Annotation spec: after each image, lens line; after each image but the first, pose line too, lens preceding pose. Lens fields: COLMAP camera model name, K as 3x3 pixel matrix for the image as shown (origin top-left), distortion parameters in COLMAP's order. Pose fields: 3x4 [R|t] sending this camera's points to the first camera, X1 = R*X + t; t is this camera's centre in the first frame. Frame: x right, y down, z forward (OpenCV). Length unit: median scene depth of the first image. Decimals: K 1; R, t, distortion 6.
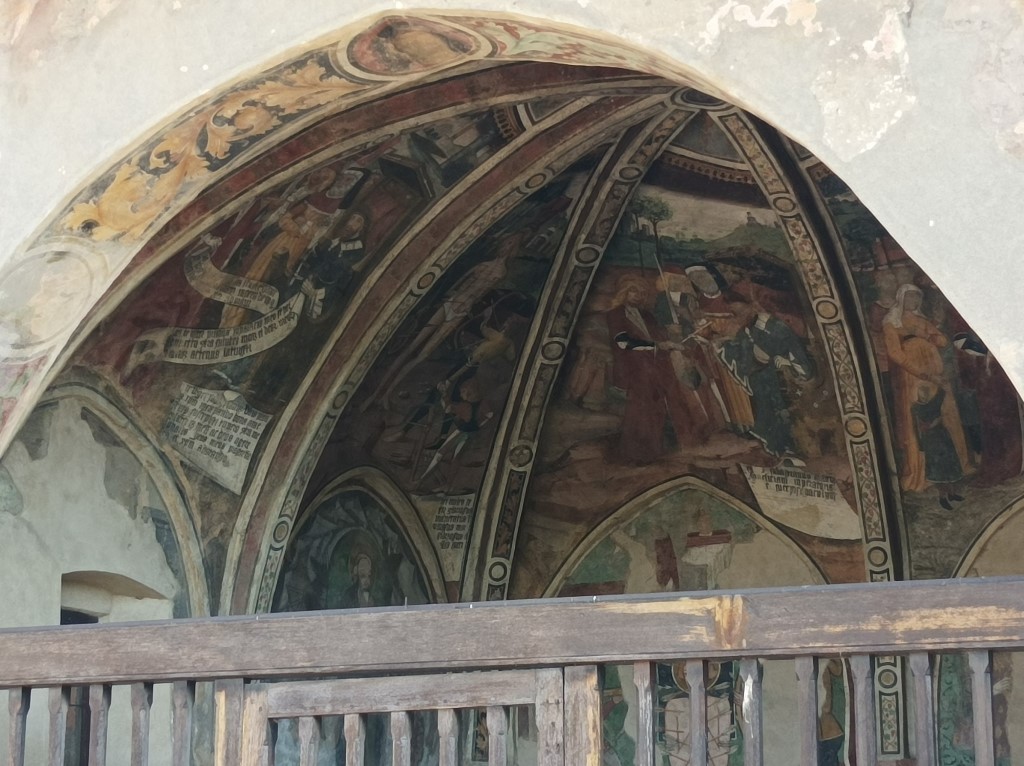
lens RADIAL K [[2201.1, 0, 507.4], [0, 2201.1, 365.2], [0, 0, 1]] dist [0.085986, 0.209055]
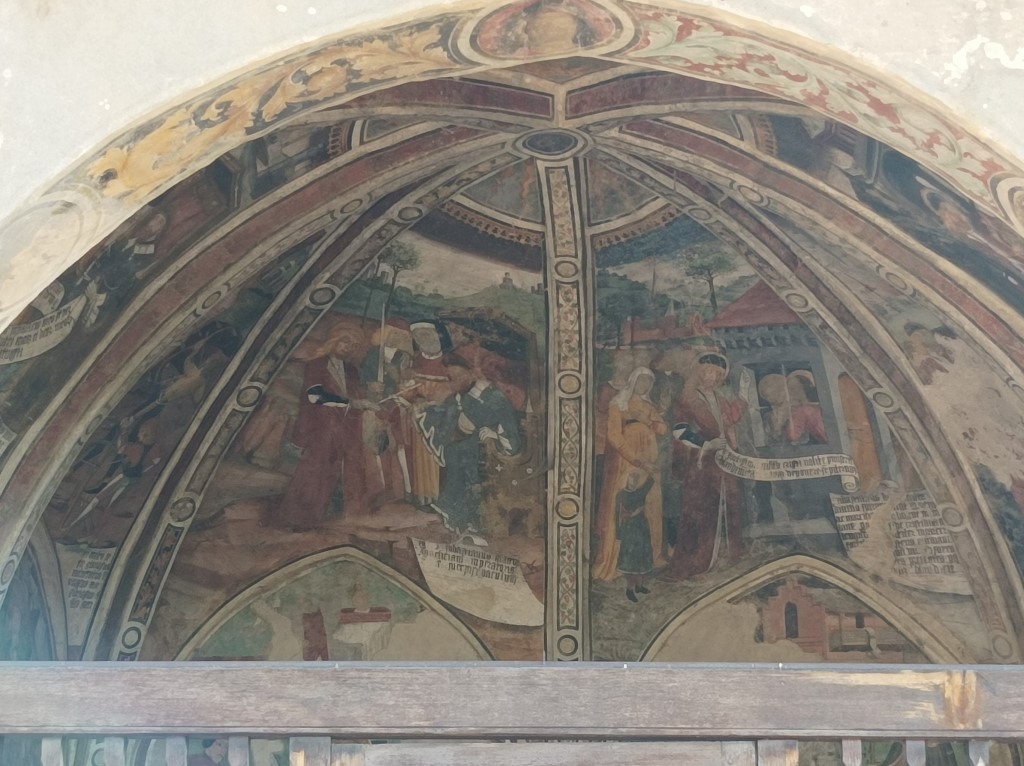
lens RADIAL K [[2218.0, 0, 512.0], [0, 2218.0, 383.0], [0, 0, 1]] dist [0.234646, -1.516356]
pose [[0.908012, 0.110648, 0.404068, -0.263924], [-0.094925, 0.993746, -0.058808, 0.033070], [-0.408048, 0.015042, 0.912836, 0.127334]]
